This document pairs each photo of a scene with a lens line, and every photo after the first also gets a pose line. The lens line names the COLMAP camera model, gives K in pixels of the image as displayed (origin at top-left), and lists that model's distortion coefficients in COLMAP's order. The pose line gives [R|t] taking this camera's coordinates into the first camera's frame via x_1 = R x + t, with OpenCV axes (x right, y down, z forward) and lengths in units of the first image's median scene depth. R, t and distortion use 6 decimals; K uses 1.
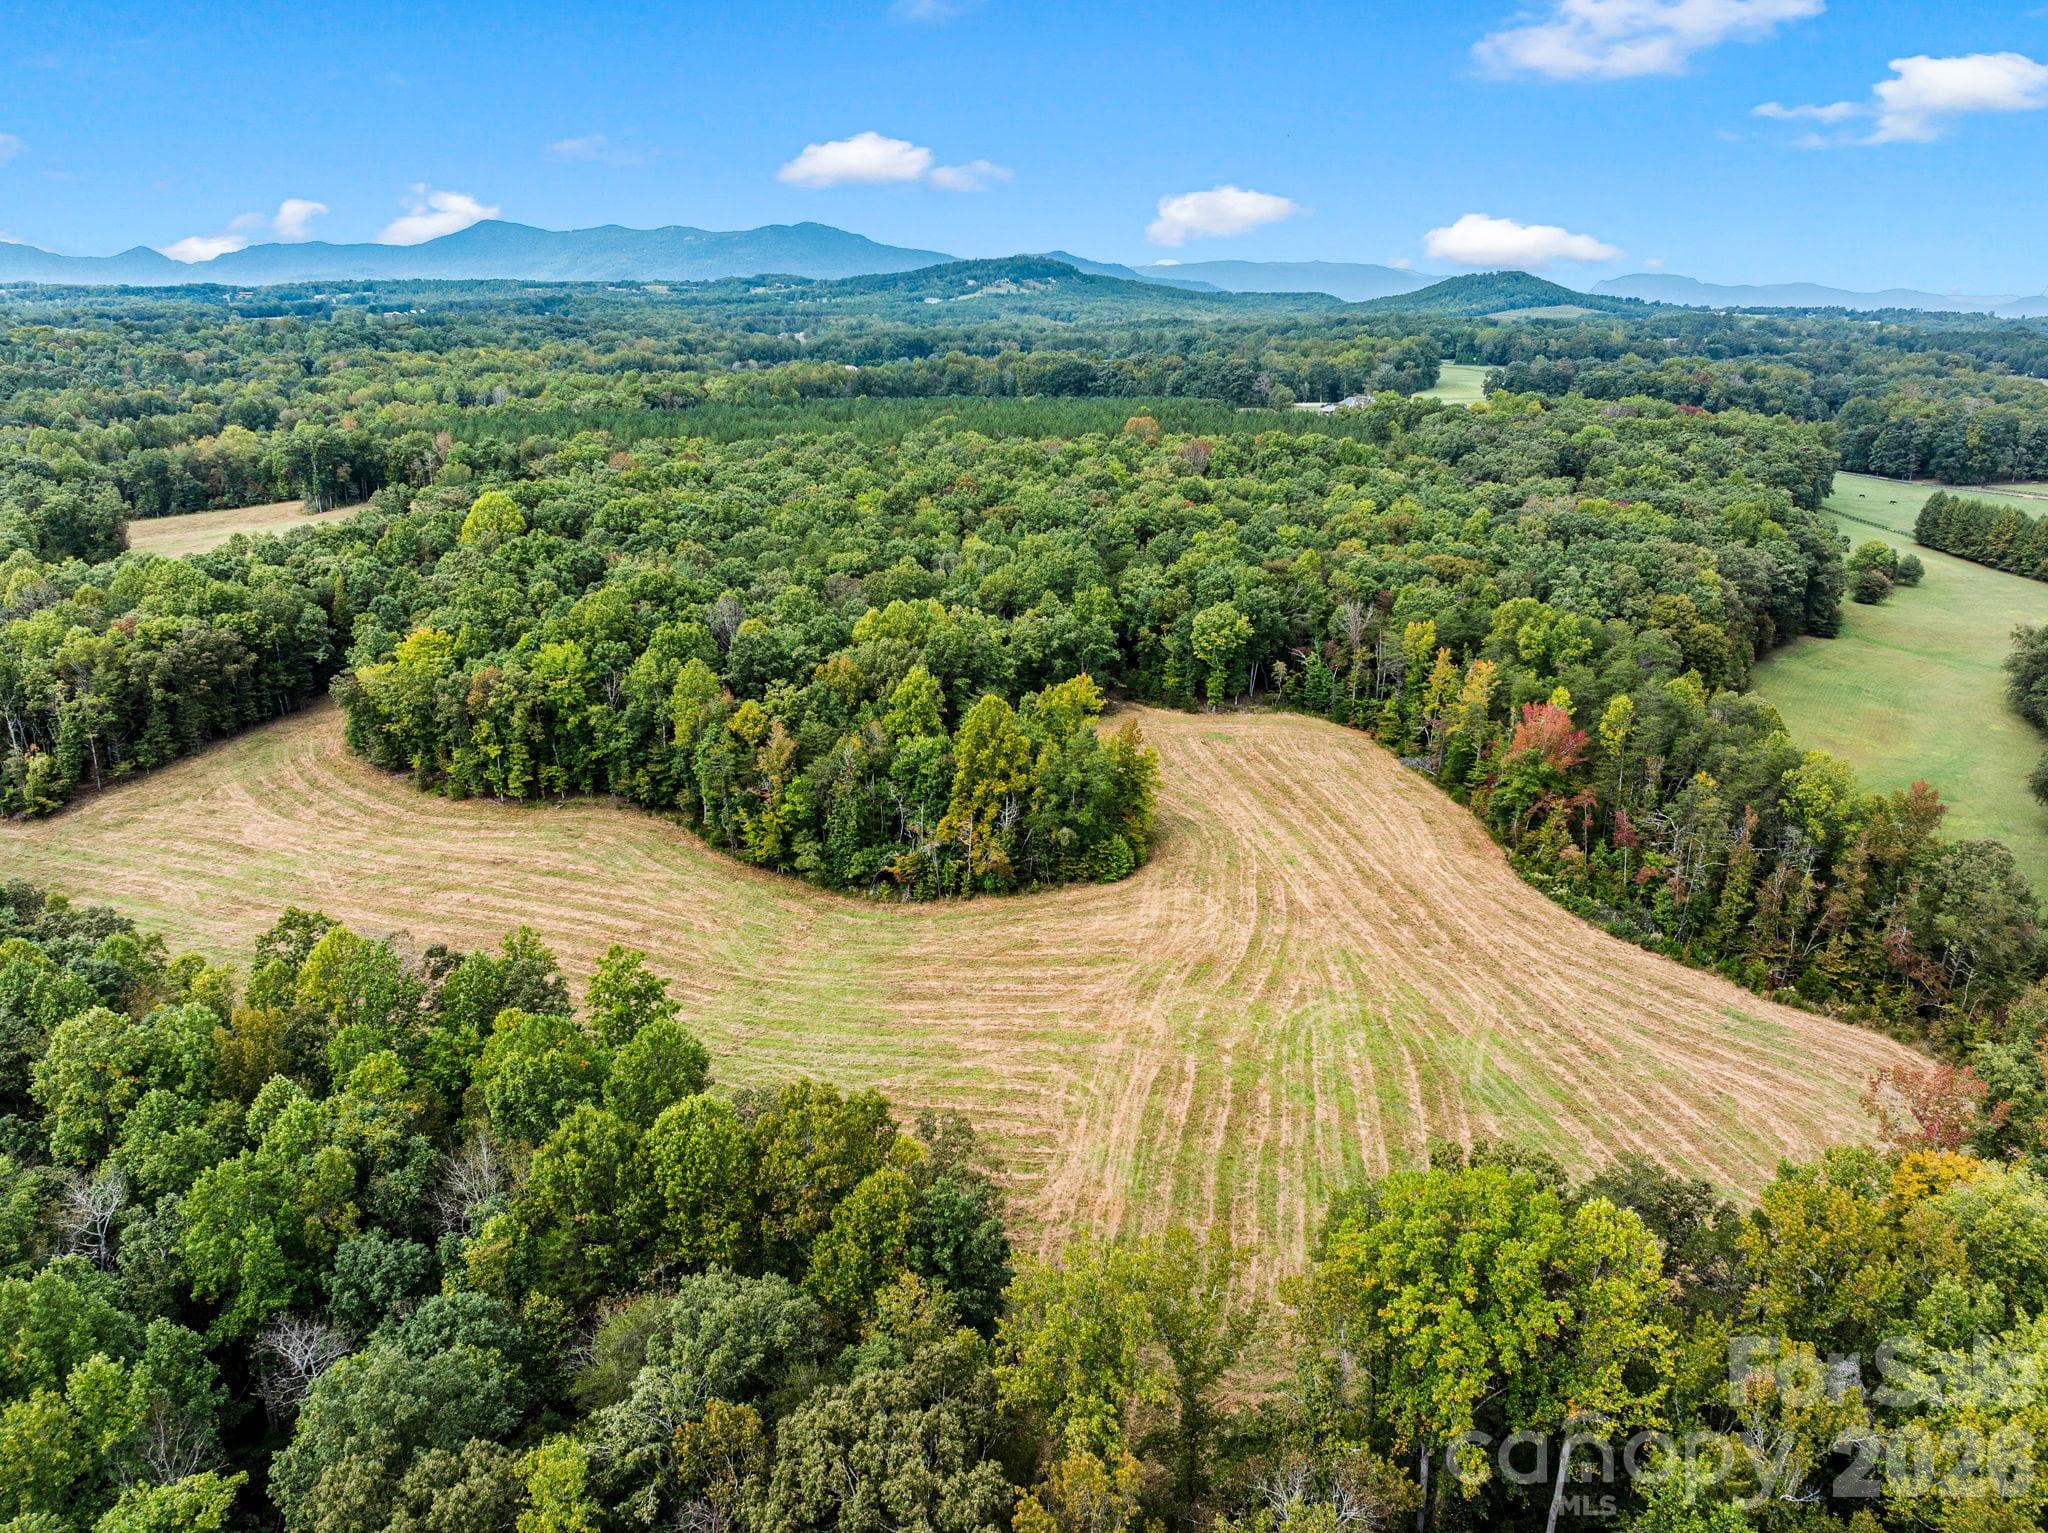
lens RADIAL K [[1440.2, 0, 1020.0], [0, 1440.2, 755.8], [0, 0, 1]] dist [-0.024991, -0.020306]
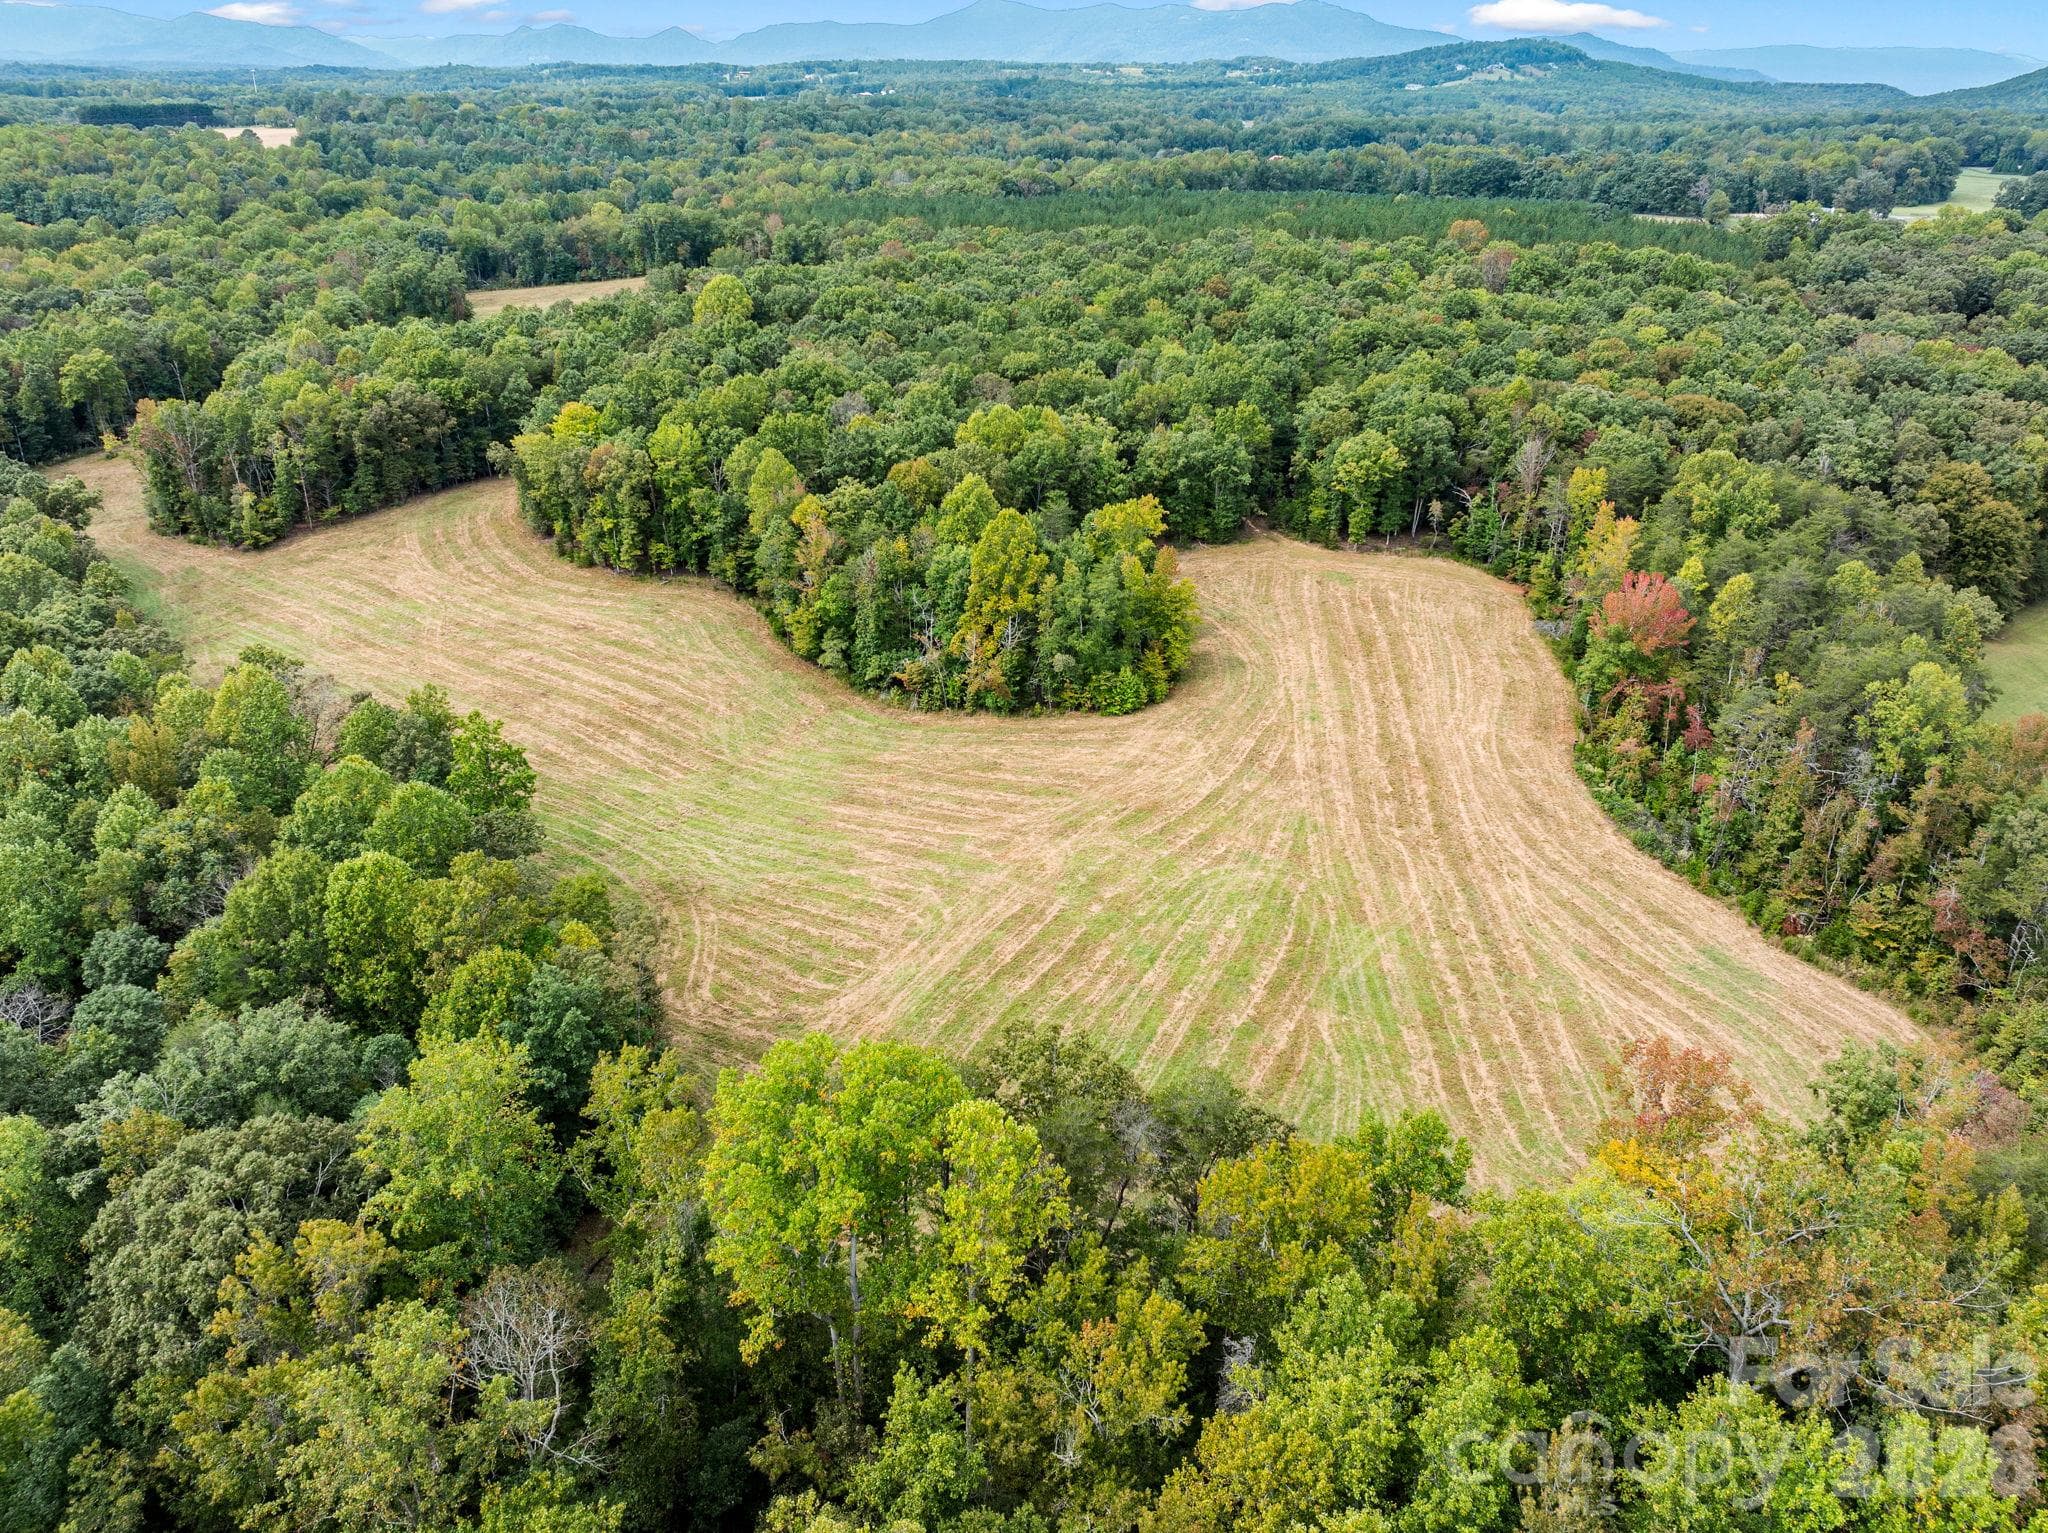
lens RADIAL K [[1440.2, 0, 1020.0], [0, 1440.2, 755.8], [0, 0, 1]] dist [-0.024991, -0.020306]
pose [[0.953130, 0.130223, -0.273102, 0.235646], [-0.093256, 0.985133, 0.144276, -0.016114], [0.287830, -0.112045, 0.951104, 0.055519]]
